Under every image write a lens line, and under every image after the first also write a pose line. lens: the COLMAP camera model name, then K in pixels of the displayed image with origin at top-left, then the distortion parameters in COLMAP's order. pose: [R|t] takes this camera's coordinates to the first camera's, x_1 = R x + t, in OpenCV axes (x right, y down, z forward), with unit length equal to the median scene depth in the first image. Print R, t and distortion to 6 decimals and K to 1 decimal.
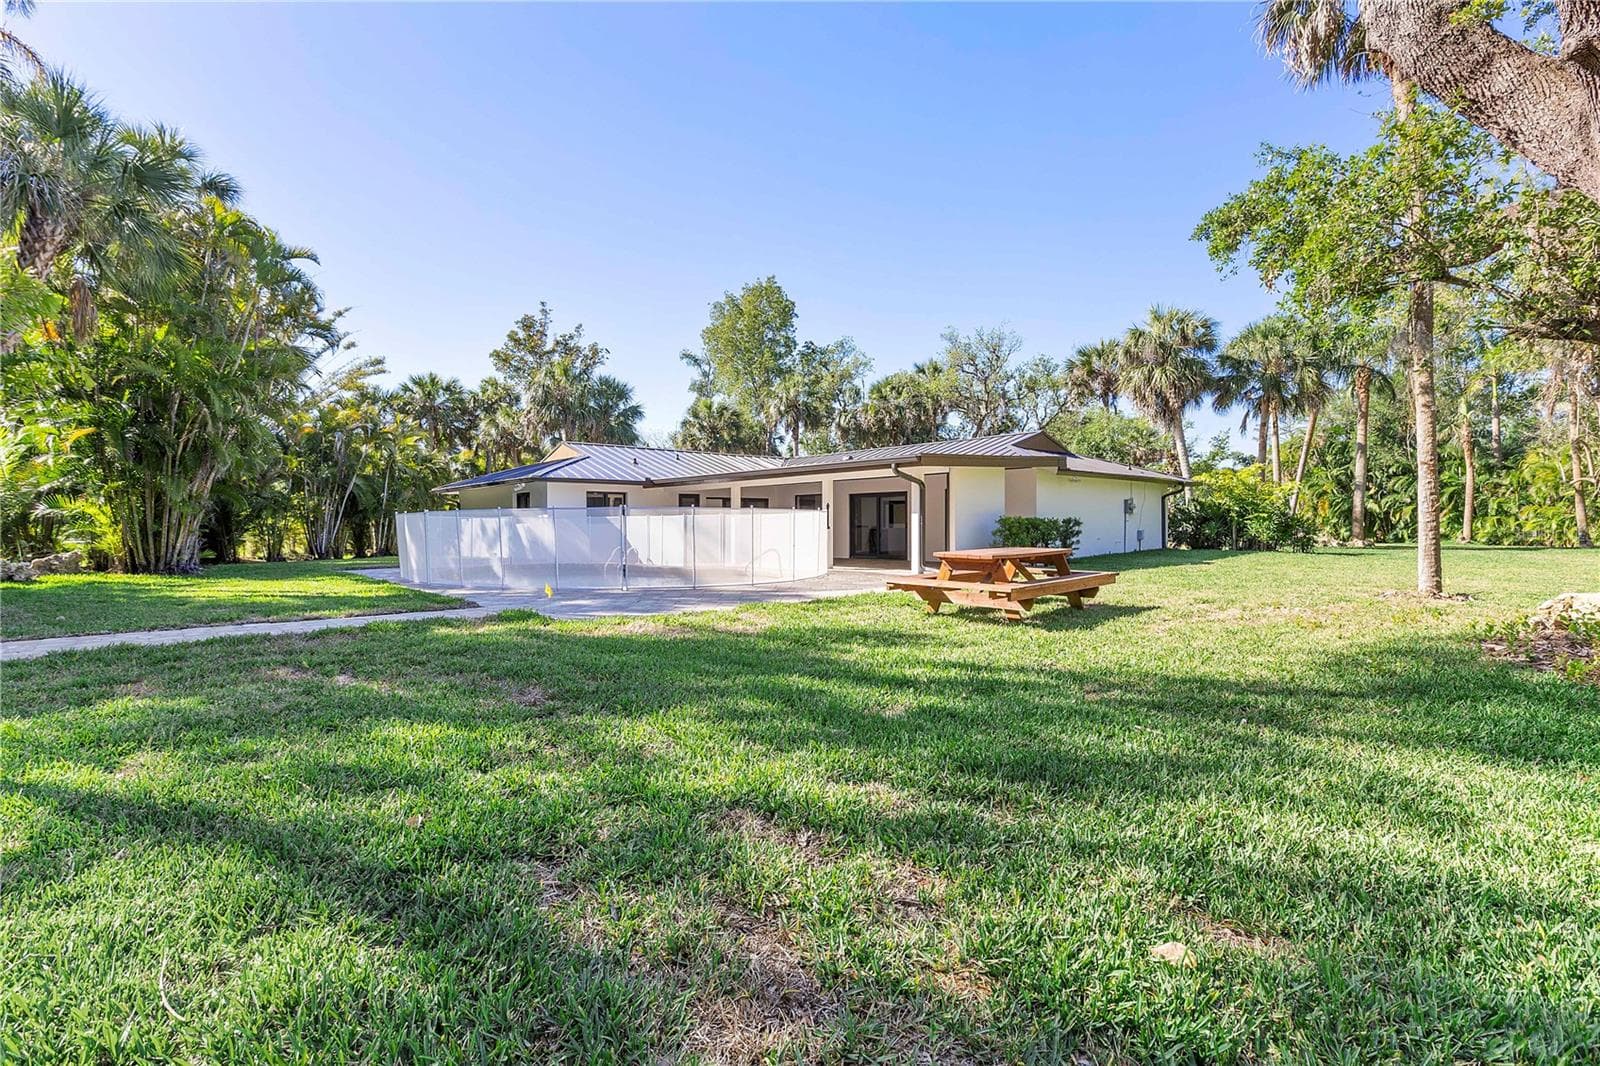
lens RADIAL K [[755.7, 0, 801.8], [0, 755.7, 541.7], [0, 0, 1]] dist [-0.003140, 0.001349]
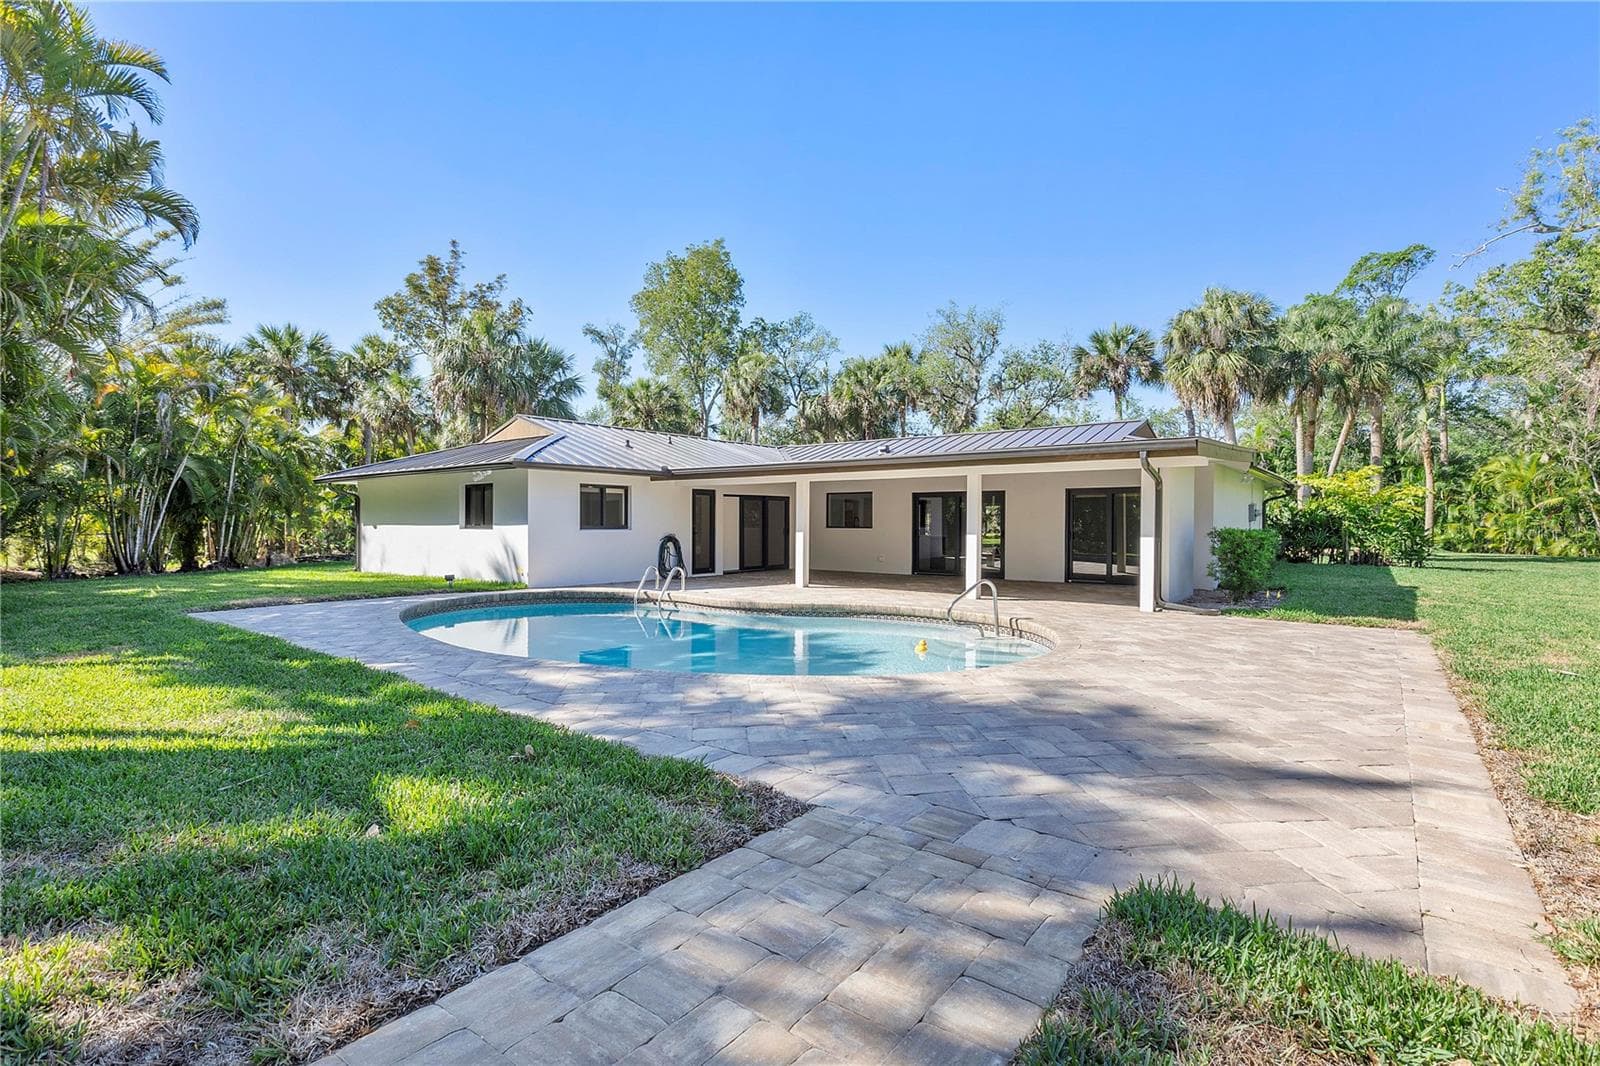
lens RADIAL K [[755.7, 0, 803.0], [0, 755.7, 536.3], [0, 0, 1]] dist [-0.003140, 0.001349]
pose [[0.983759, 0.004651, 0.179434, -0.124642], [-0.004334, 0.999988, -0.002156, -0.010418], [-0.179442, 0.001343, 0.983768, 0.163853]]
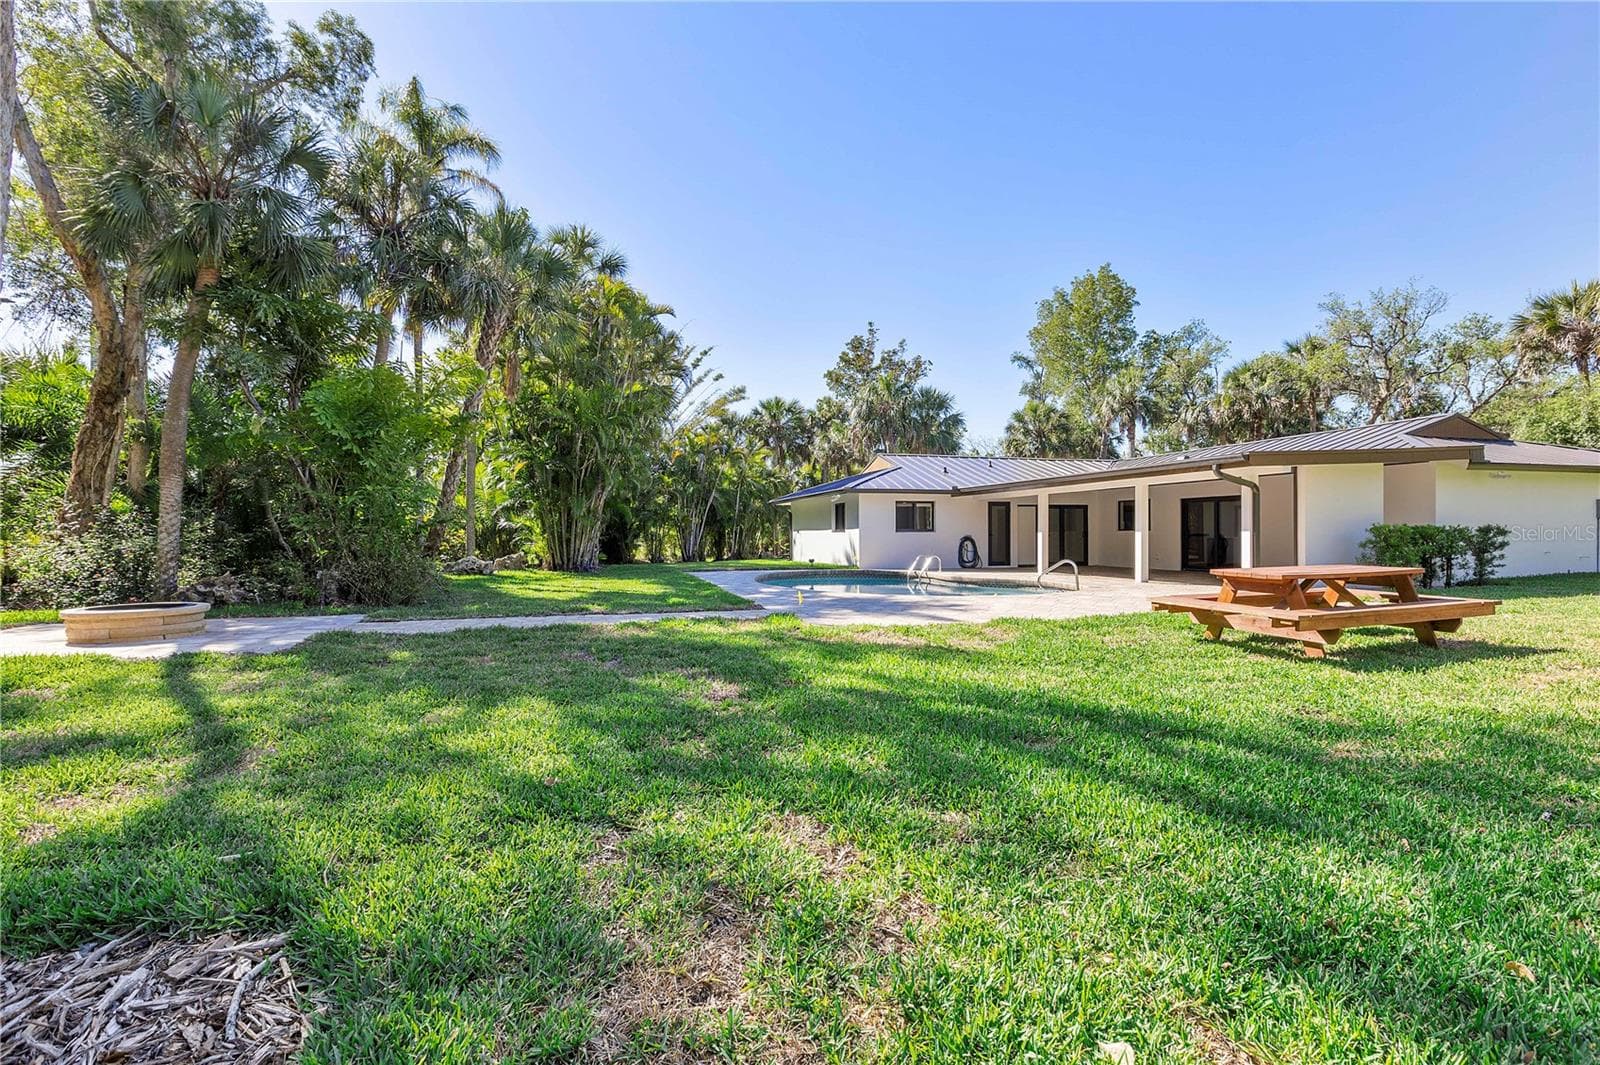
lens RADIAL K [[755.7, 0, 797.9], [0, 755.7, 540.8], [0, 0, 1]] dist [-0.003140, 0.001349]
pose [[0.901903, 0.005059, -0.431910, 0.026548], [-0.009033, 0.999934, -0.007151, -0.001918], [0.431845, 0.010351, 0.901888, 0.001807]]
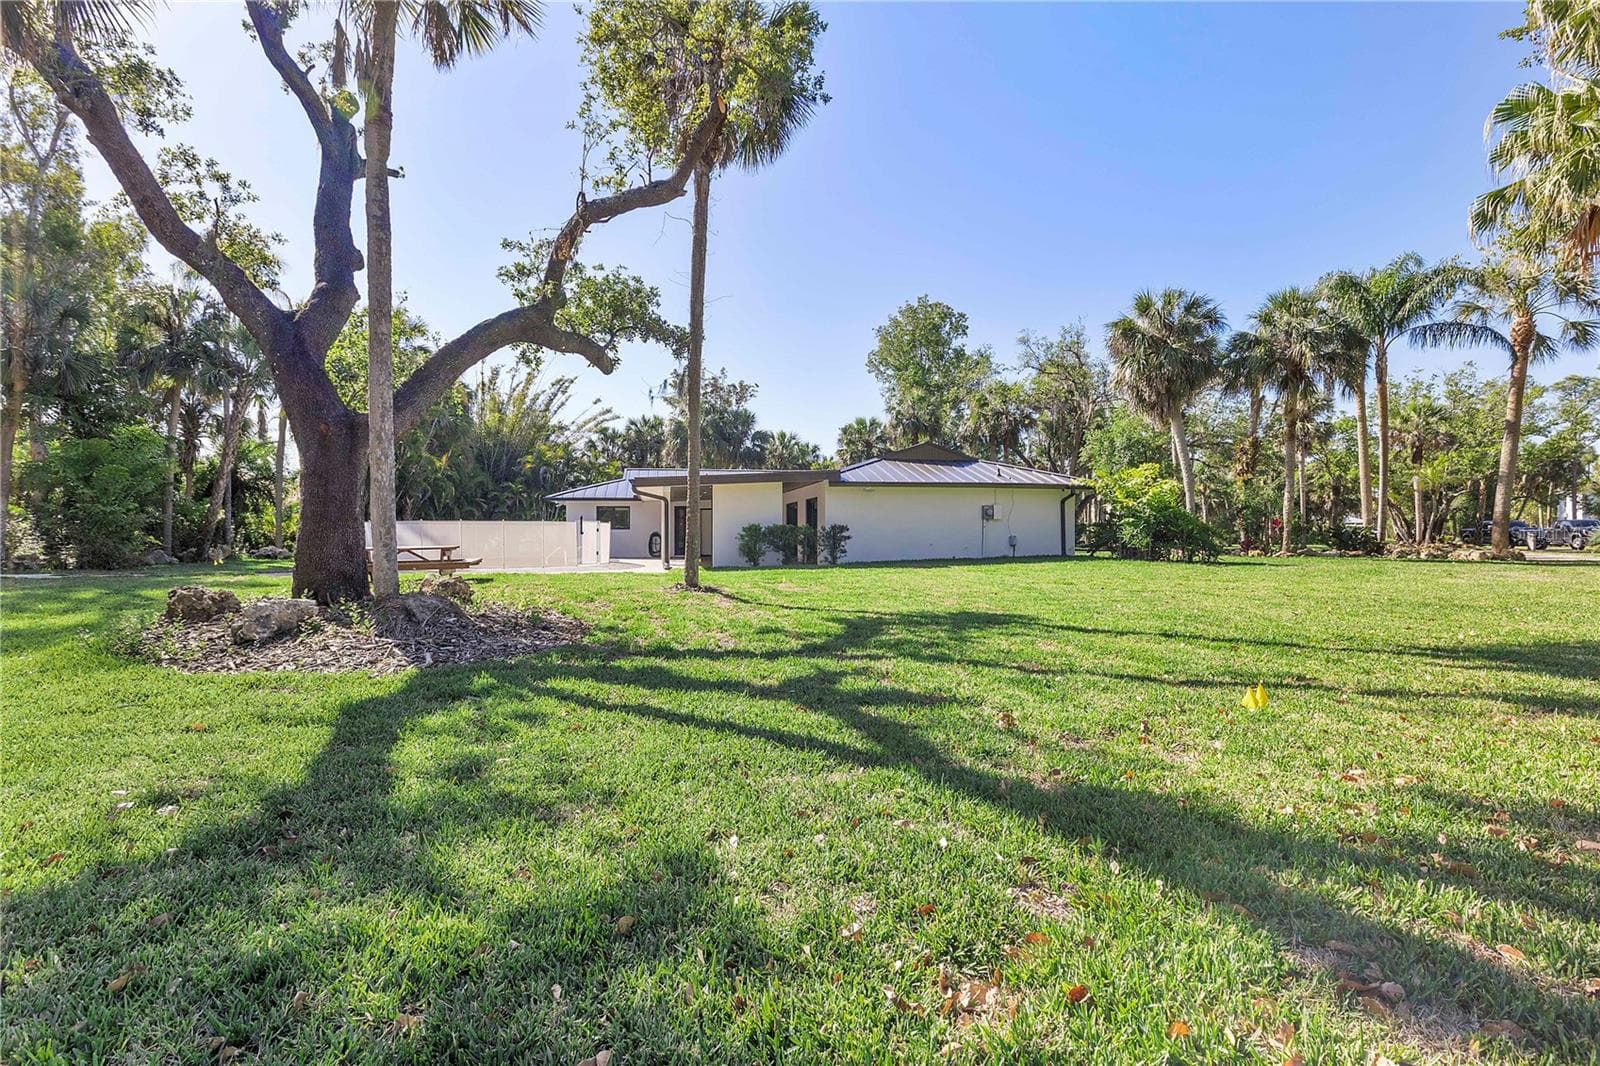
lens RADIAL K [[755.7, 0, 794.6], [0, 755.7, 535.1], [0, 0, 1]] dist [-0.003140, 0.001349]
pose [[0.860233, 0.001573, -0.509898, 0.446934], [-0.008291, 0.999906, -0.010903, -0.000929], [0.509833, 0.013606, 0.860166, -0.005972]]
